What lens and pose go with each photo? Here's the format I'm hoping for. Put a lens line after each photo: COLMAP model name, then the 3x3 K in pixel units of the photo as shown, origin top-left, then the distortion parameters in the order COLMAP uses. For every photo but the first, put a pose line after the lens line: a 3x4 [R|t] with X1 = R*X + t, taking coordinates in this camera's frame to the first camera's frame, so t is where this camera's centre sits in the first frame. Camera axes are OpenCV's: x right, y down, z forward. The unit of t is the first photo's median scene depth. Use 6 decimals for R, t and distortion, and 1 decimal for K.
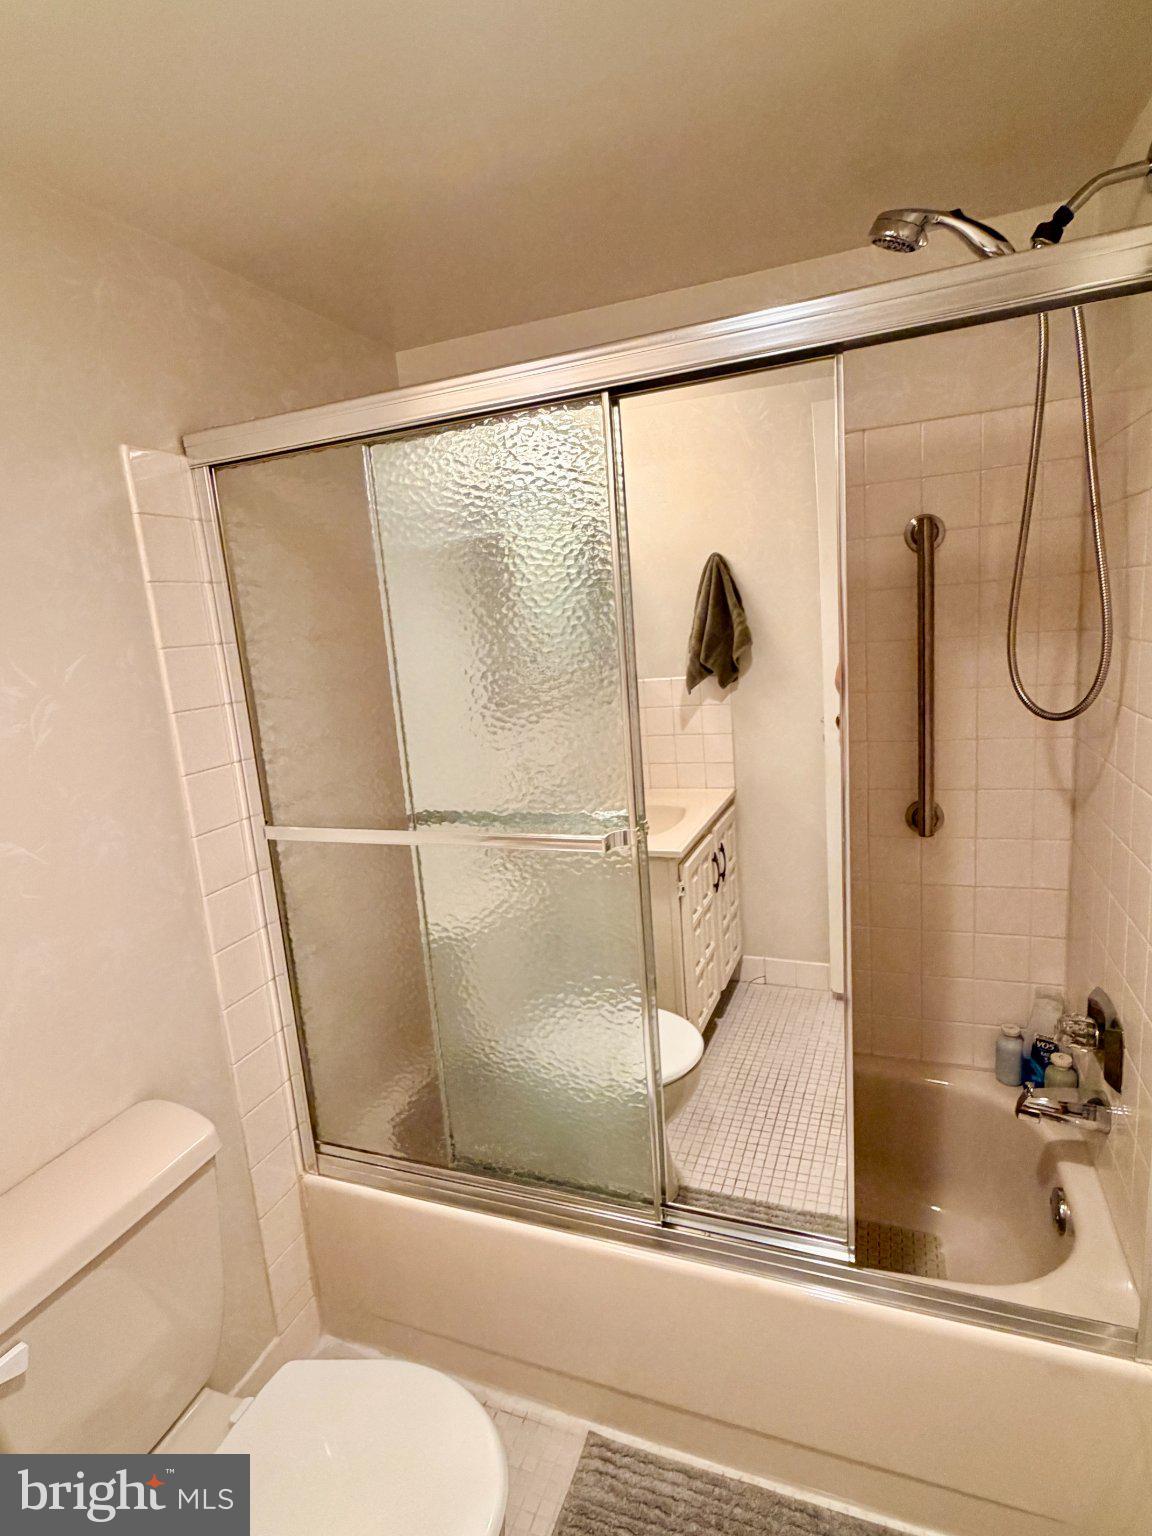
lens RADIAL K [[803.4, 0, 581.2], [0, 803.4, 769.3], [0, 0, 1]] dist [-0.000011, 0.001349]
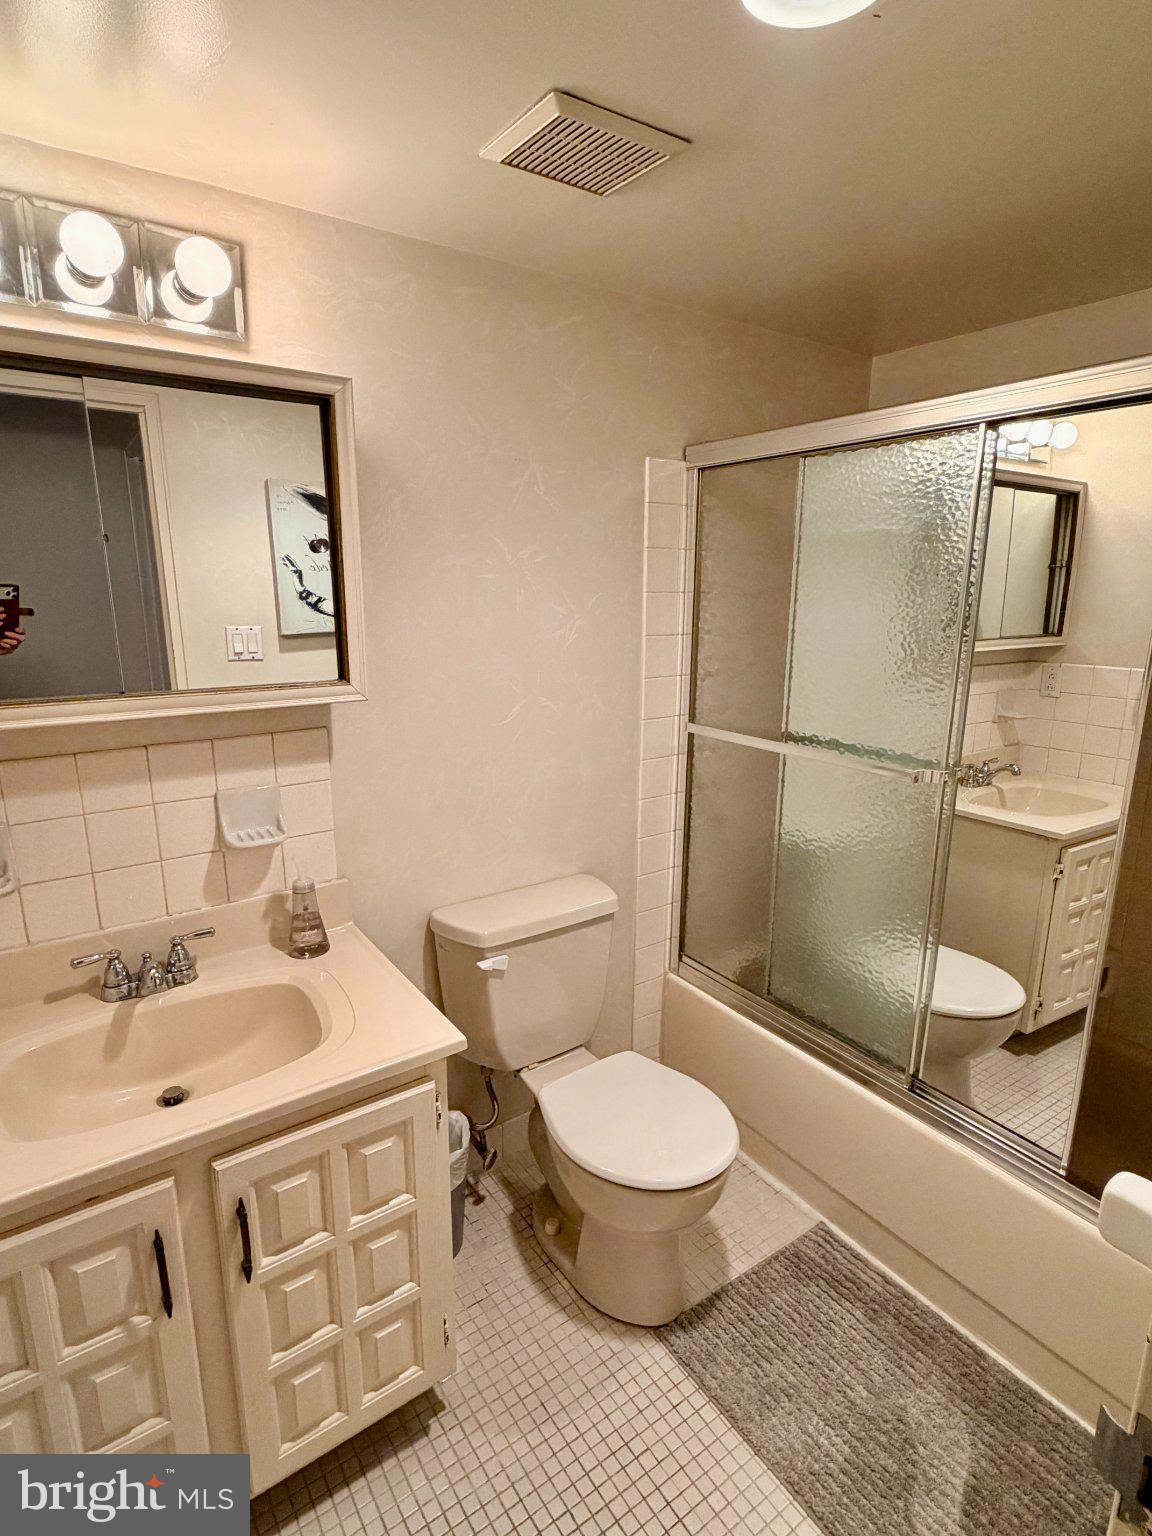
lens RADIAL K [[803.4, 0, 577.6], [0, 803.4, 769.9], [0, 0, 1]] dist [-0.000011, 0.001349]
pose [[0.825230, 0.208392, -0.524946, 0.217390], [-0.175881, 0.978045, 0.111772, 0.028104], [0.536714, 0.000090, 0.843764, -0.319088]]
